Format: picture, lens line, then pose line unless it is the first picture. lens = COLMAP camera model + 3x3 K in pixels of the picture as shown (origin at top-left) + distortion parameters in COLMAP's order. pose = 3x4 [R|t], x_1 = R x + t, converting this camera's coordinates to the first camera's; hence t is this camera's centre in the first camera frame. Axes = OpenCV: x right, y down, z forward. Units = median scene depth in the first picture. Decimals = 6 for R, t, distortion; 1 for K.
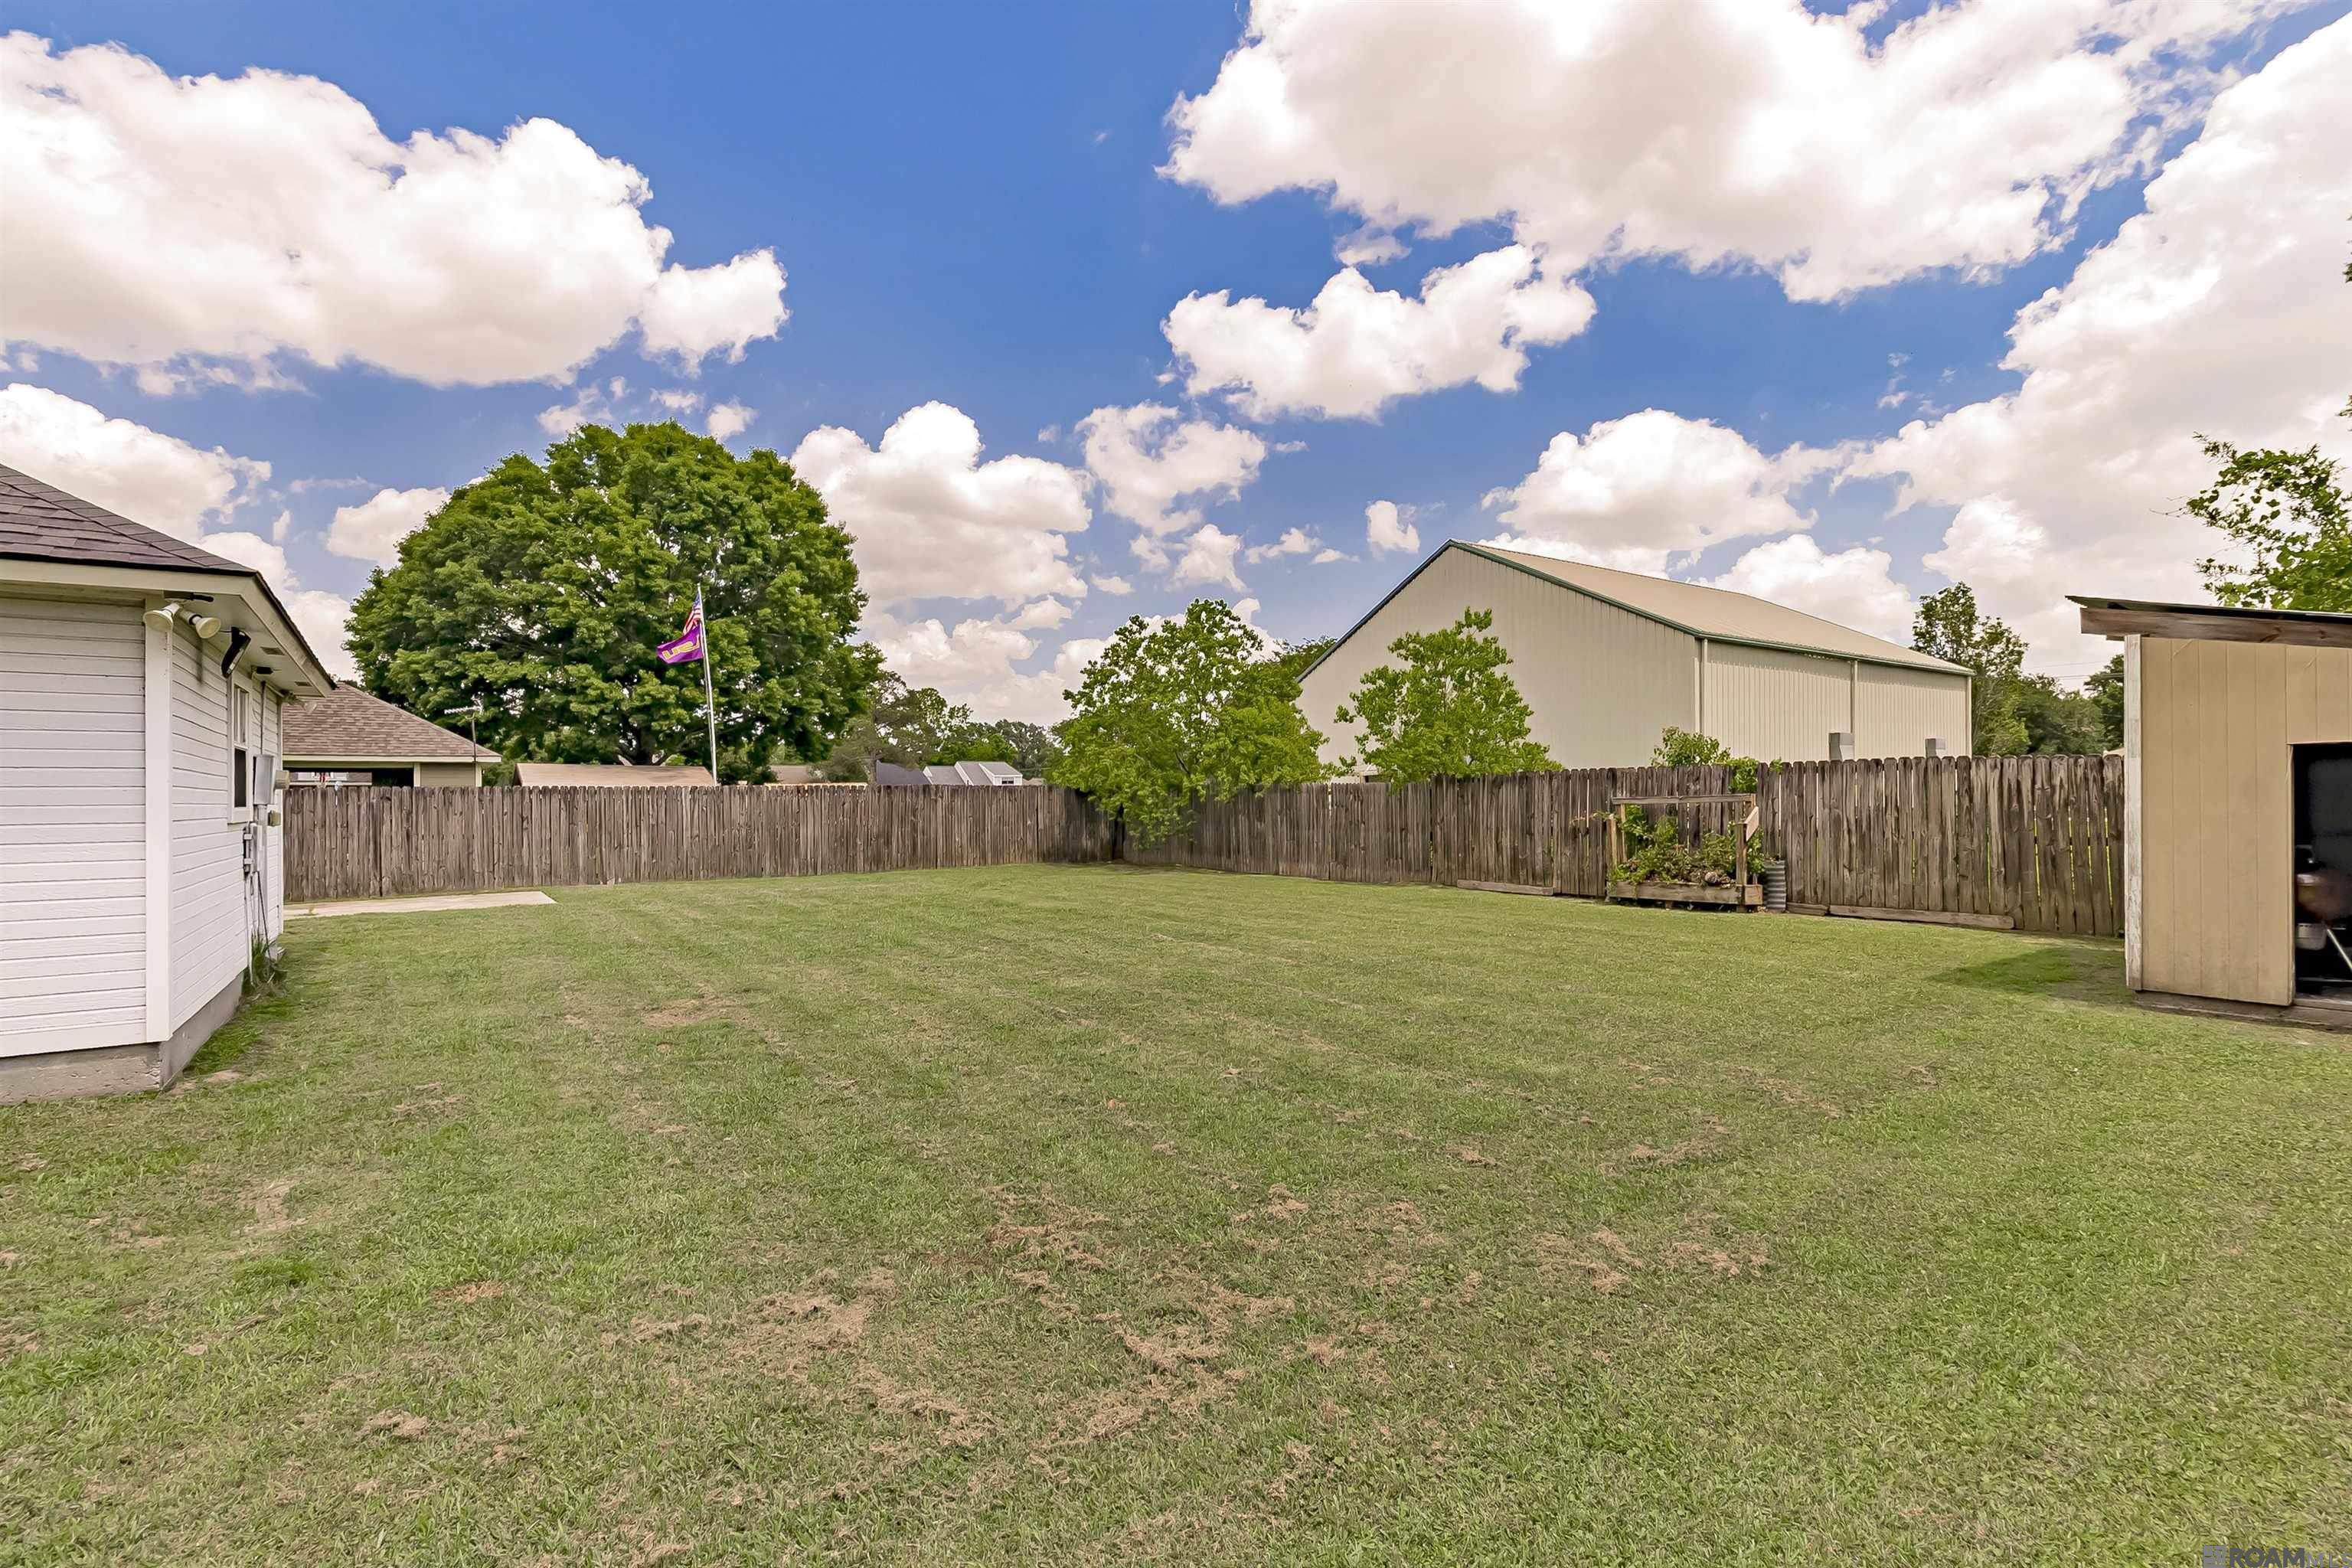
lens RADIAL K [[1086.0, 0, 1174.4], [0, 1086.0, 792.6], [0, 0, 1]] dist [0.002174, 0.000273]
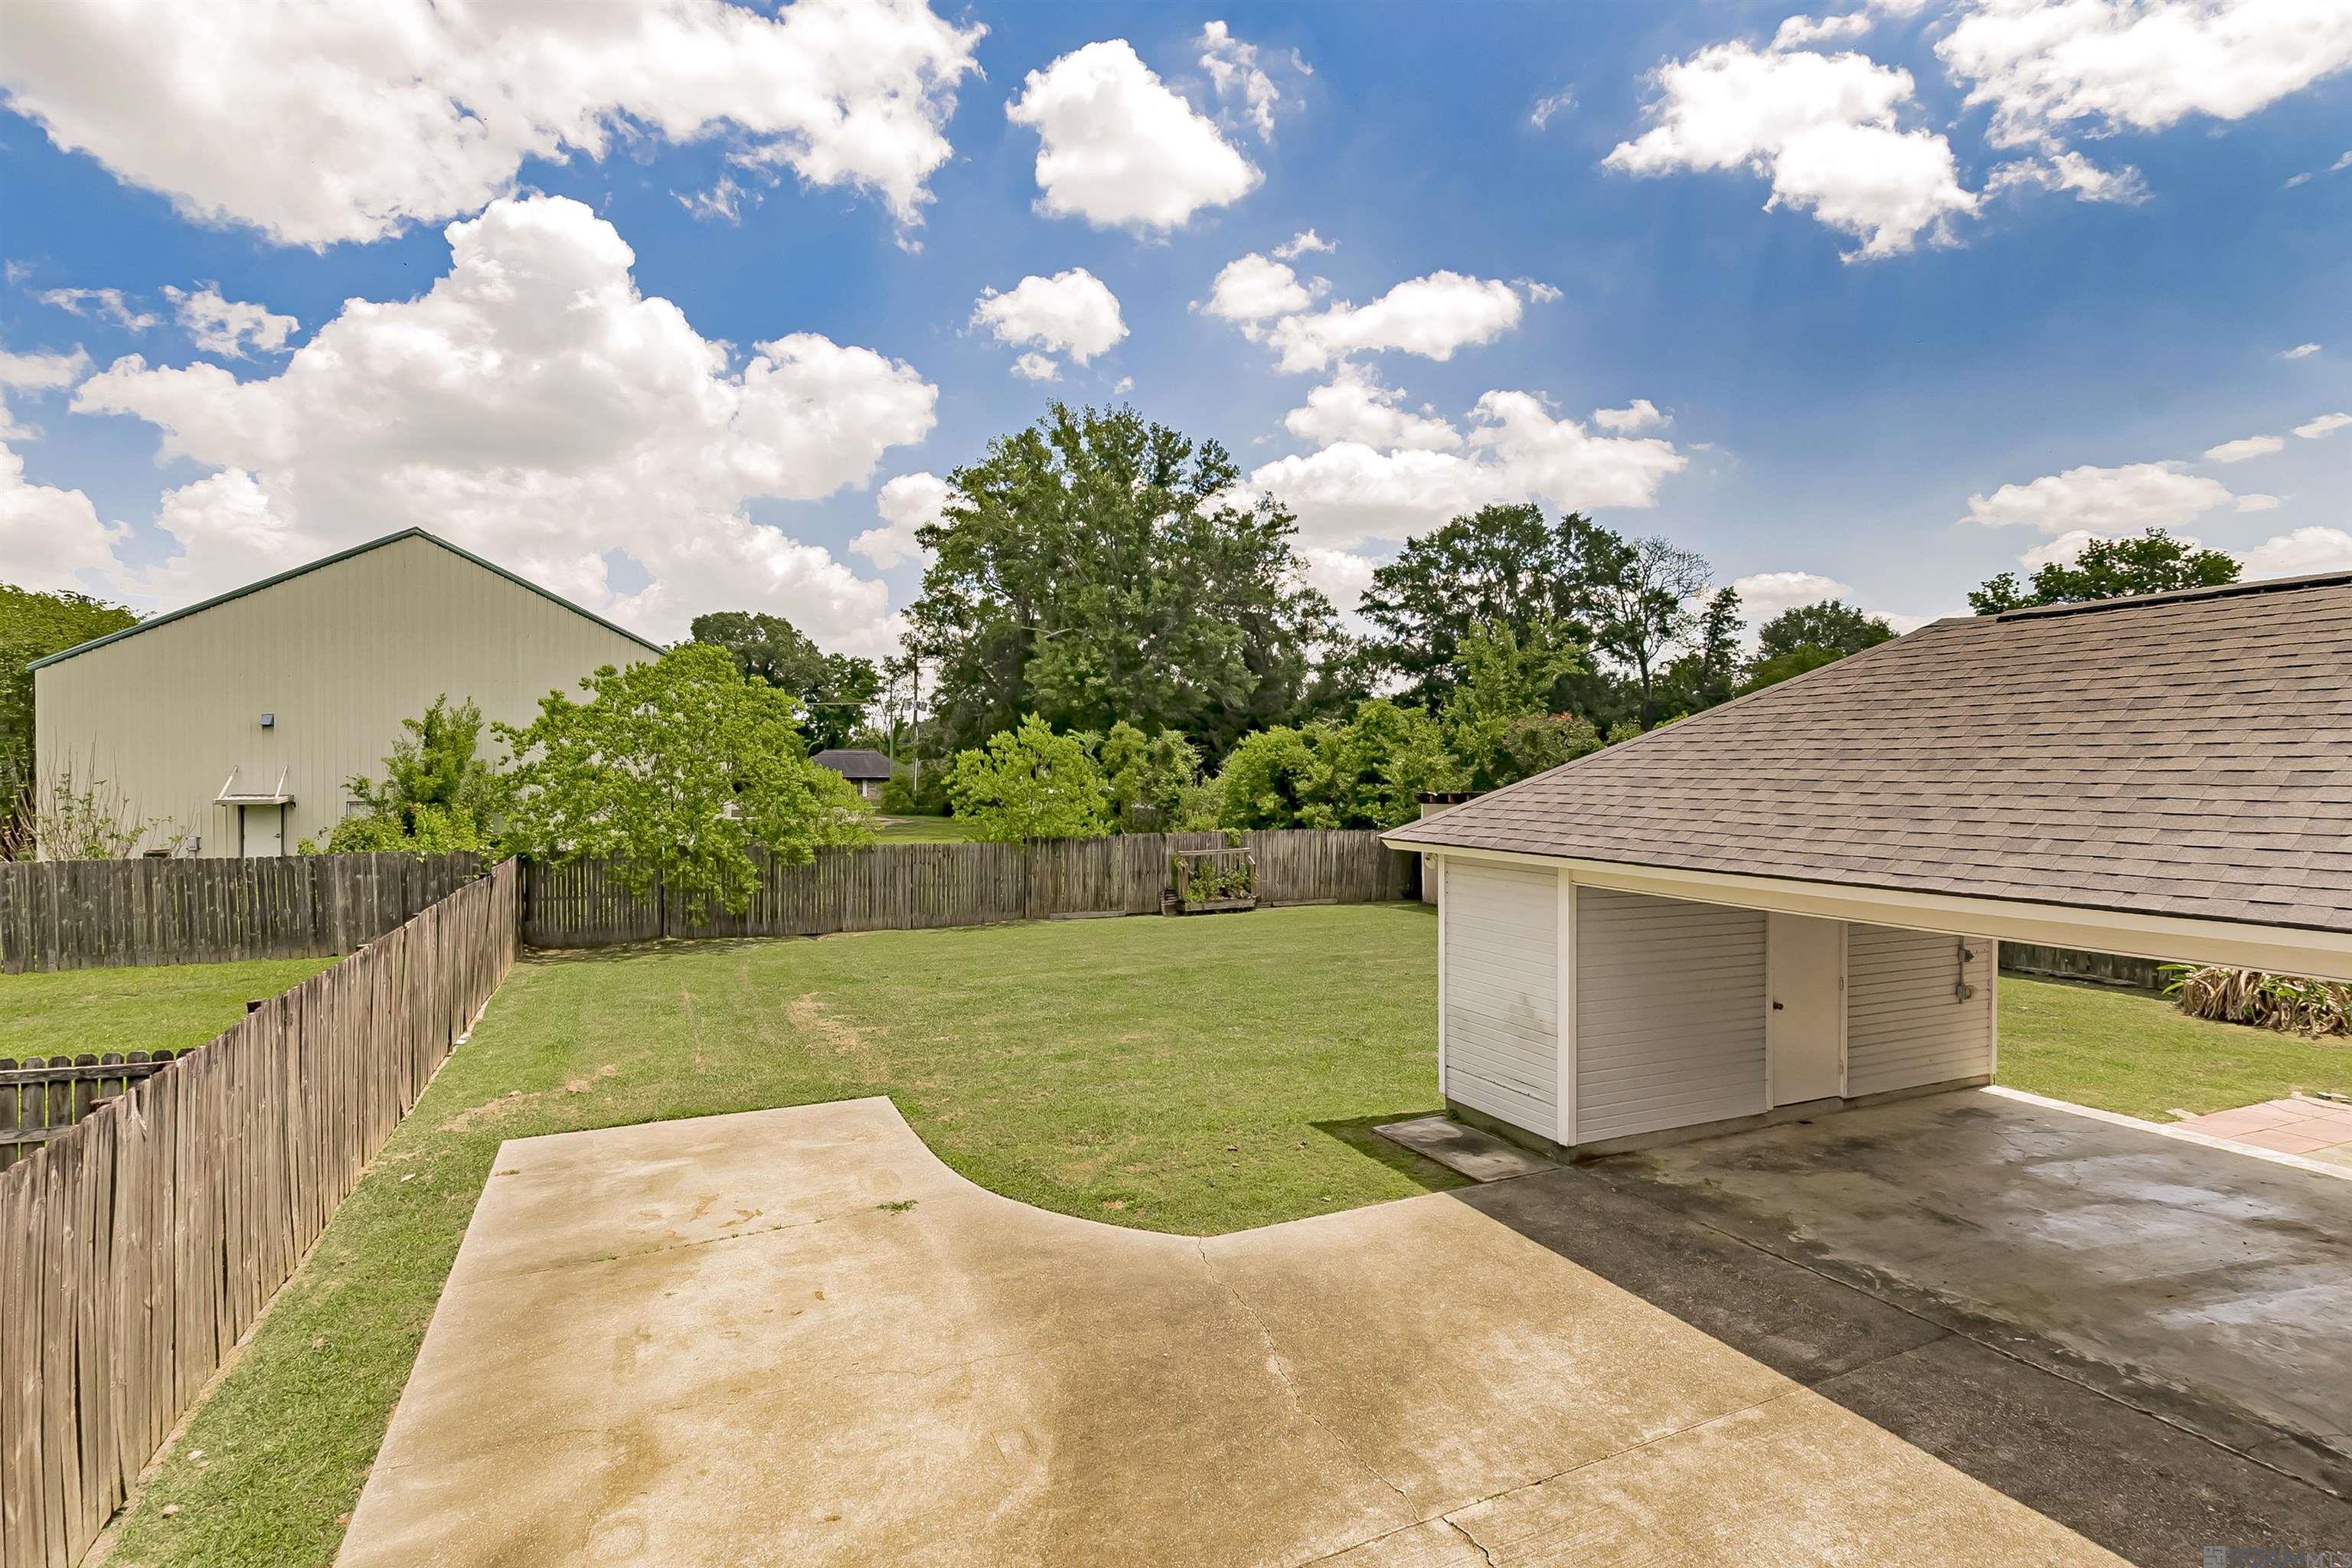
lens RADIAL K [[1086.0, 0, 1160.4], [0, 1086.0, 783.3], [0, 0, 1]] dist [0.002174, 0.000273]
pose [[0.186671, 0.000420, 0.982422, -1.086036], [-0.007562, 0.999971, 0.001009, -0.089231], [-0.982393, -0.007618, 0.186669, 0.646296]]
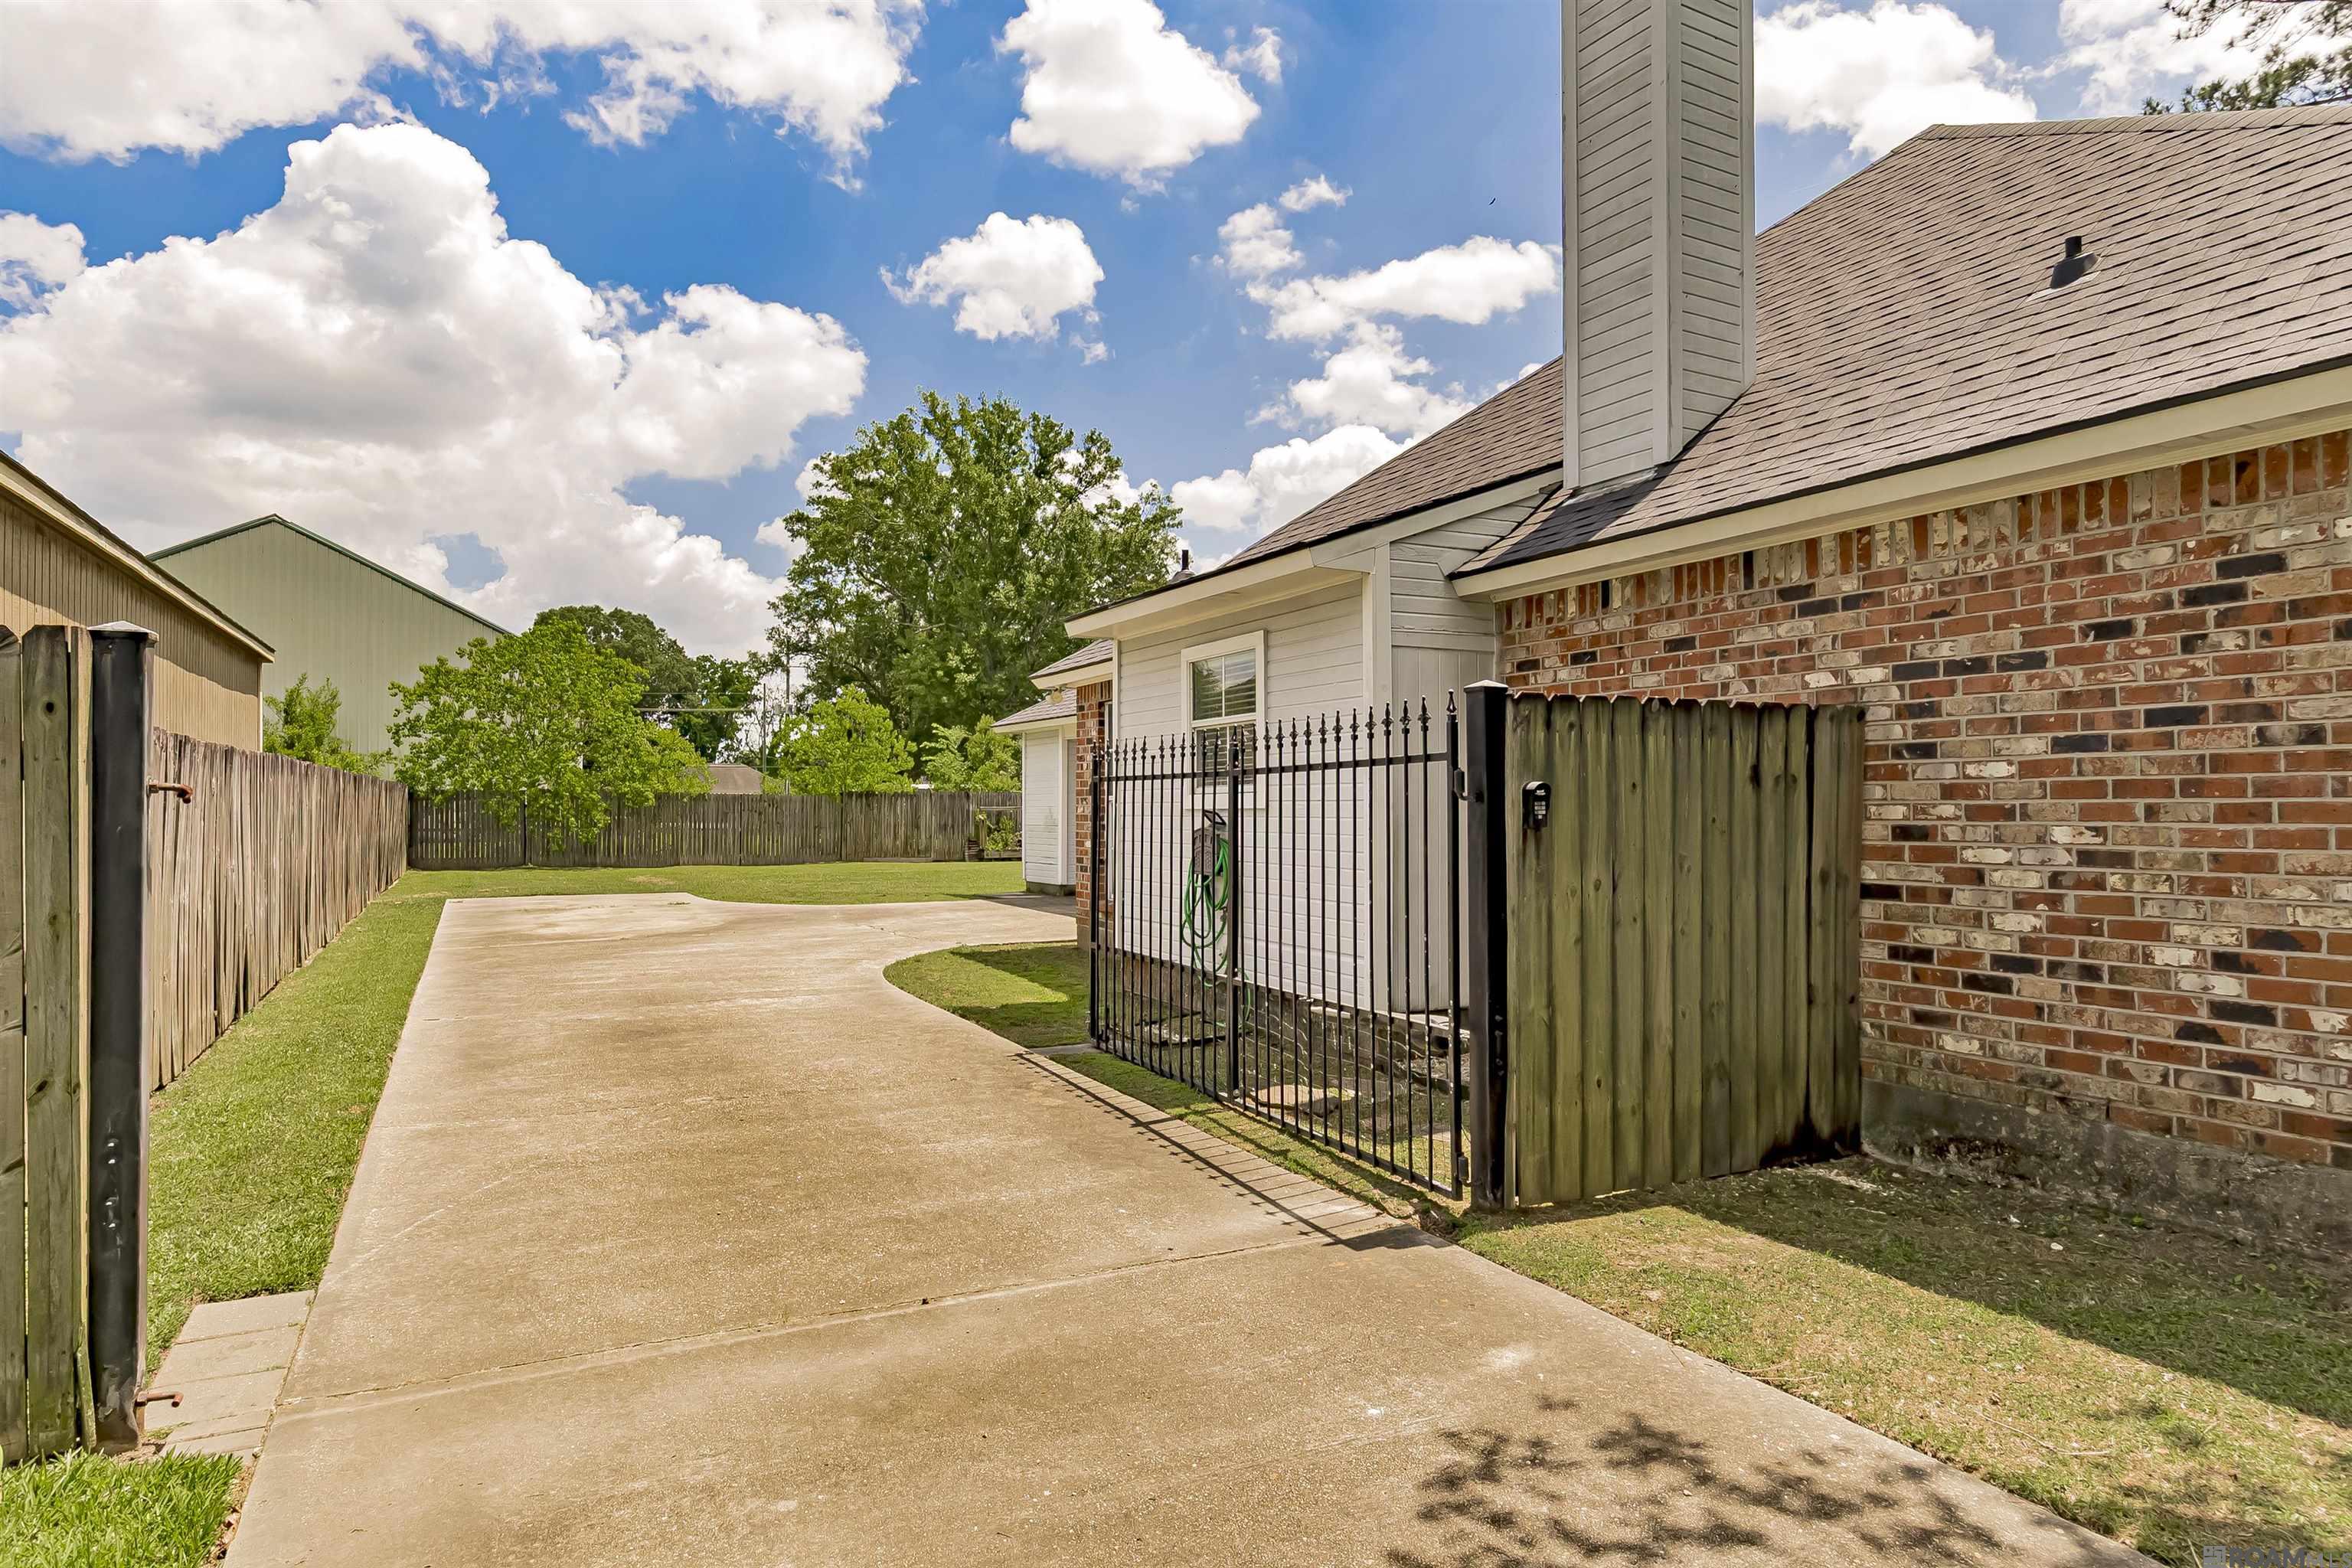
lens RADIAL K [[1311.0, 0, 1178.7], [0, 1311.0, 794.7], [0, 0, 1]] dist [0.000951, -0.001303]
pose [[0.134071, 0.020175, 0.990766, -1.621682], [-0.008654, 0.999778, -0.019187, 0.021064], [-0.990934, -0.006002, 0.134216, 0.314340]]
